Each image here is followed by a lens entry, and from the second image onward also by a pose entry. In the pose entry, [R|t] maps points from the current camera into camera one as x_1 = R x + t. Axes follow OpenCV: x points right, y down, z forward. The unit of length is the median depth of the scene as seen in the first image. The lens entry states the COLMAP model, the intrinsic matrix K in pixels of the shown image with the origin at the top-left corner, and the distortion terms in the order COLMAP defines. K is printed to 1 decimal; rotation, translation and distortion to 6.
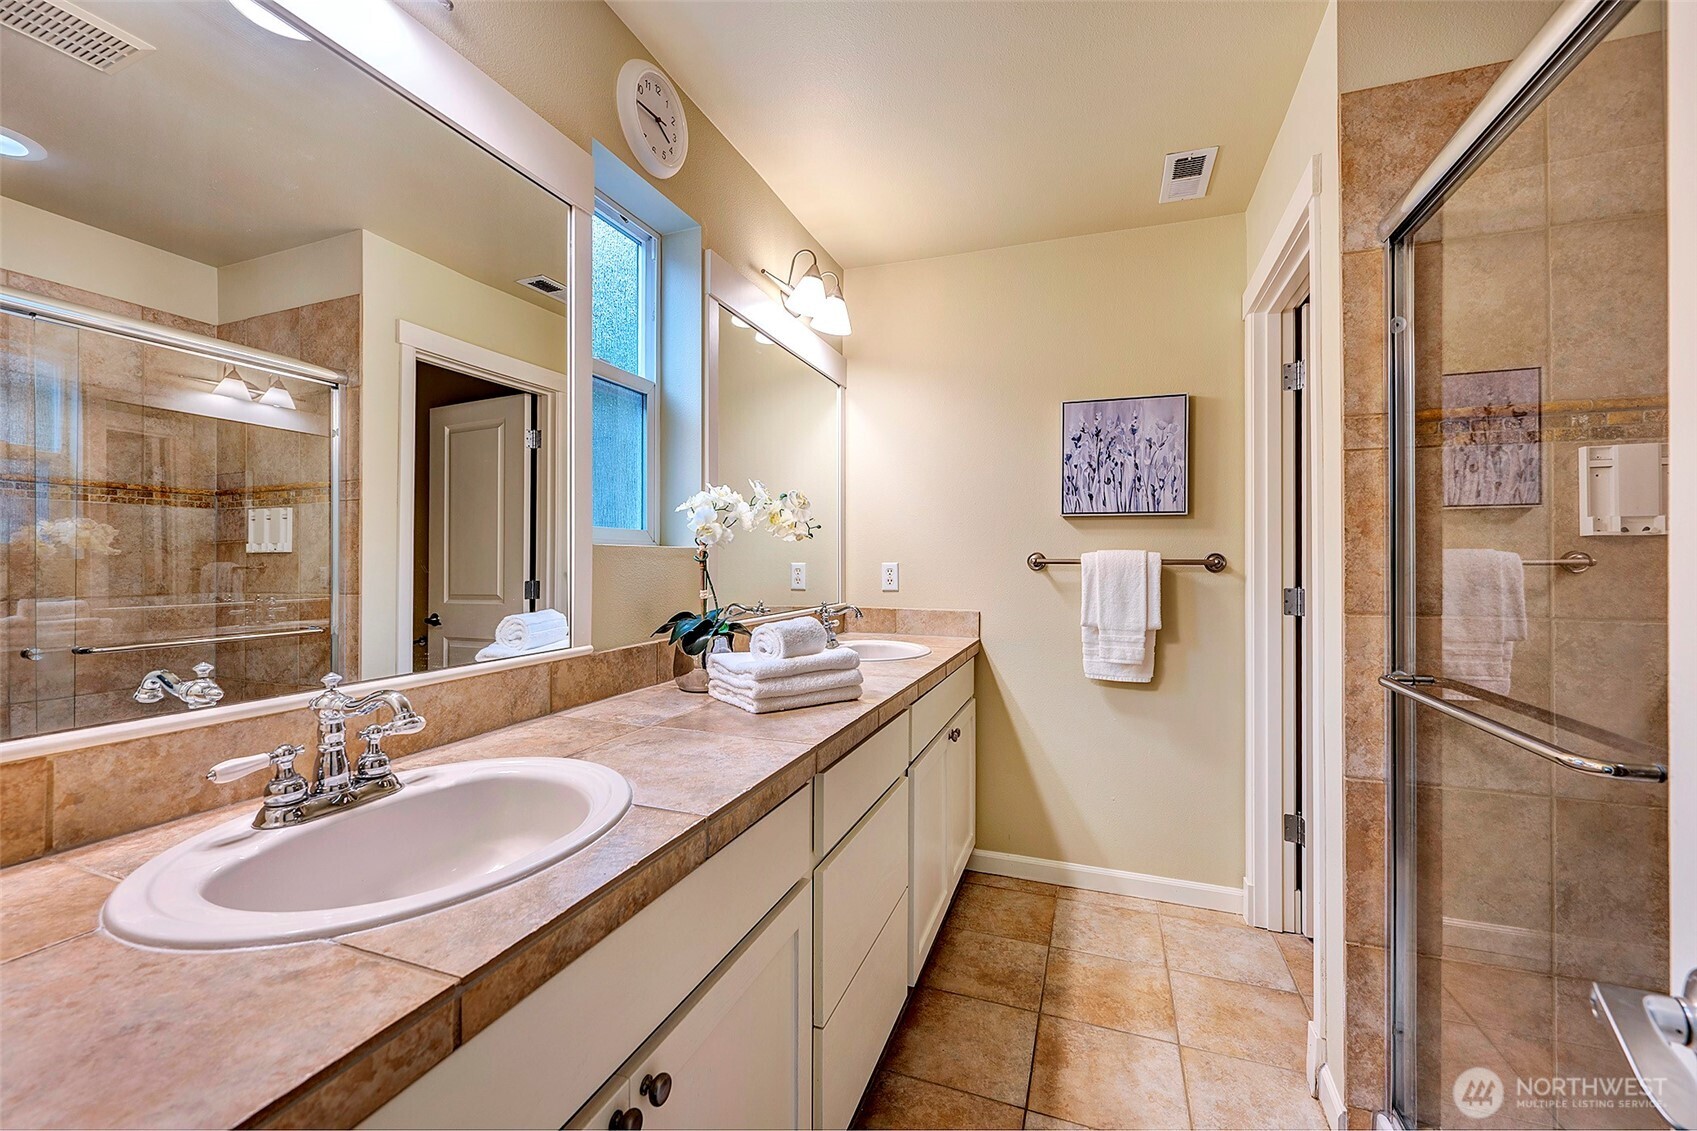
lens RADIAL K [[669.8, 0, 853.4], [0, 669.8, 565.1], [0, 0, 1]] dist [-0.000099, 0.000009]
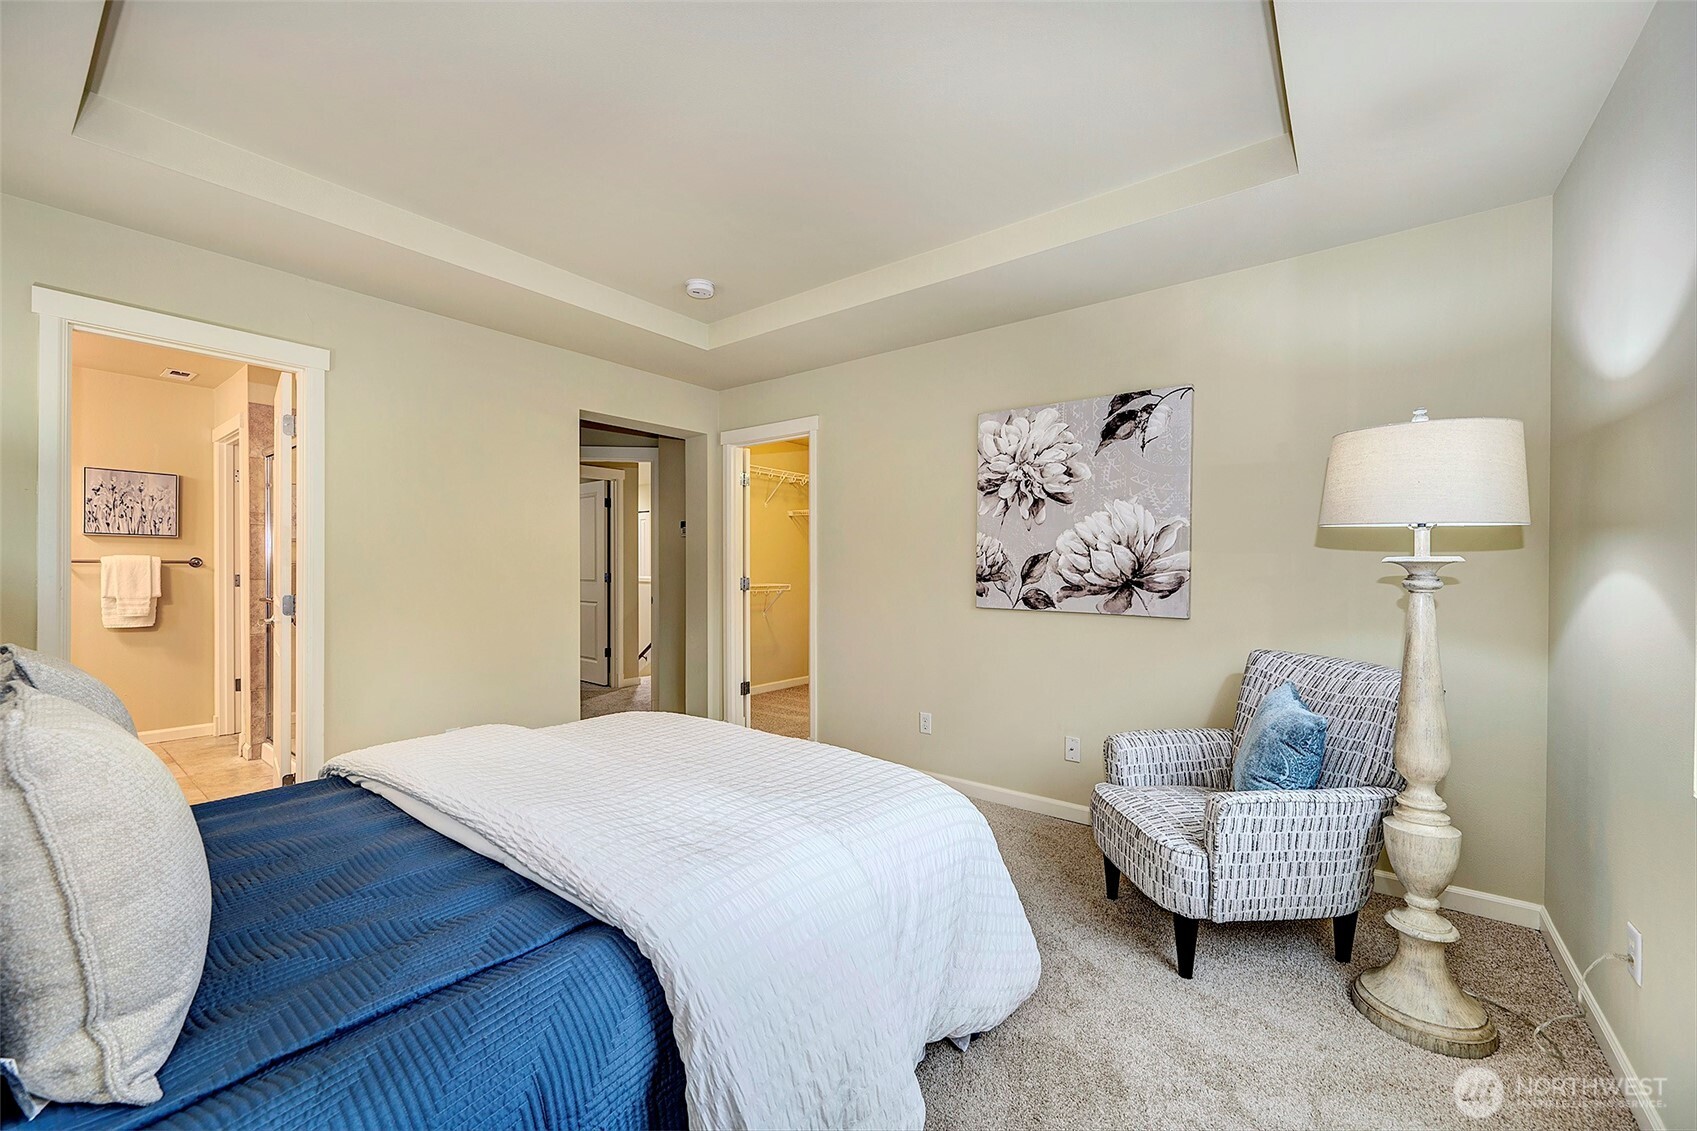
lens RADIAL K [[669.8, 0, 855.1], [0, 669.8, 567.5], [0, 0, 1]] dist [-0.000099, 0.000009]
pose [[0.294362, -0.003854, 0.955686, -0.759326], [-0.001555, 0.999989, 0.004512, -0.000173], [-0.955693, -0.002814, 0.294352, -1.410895]]
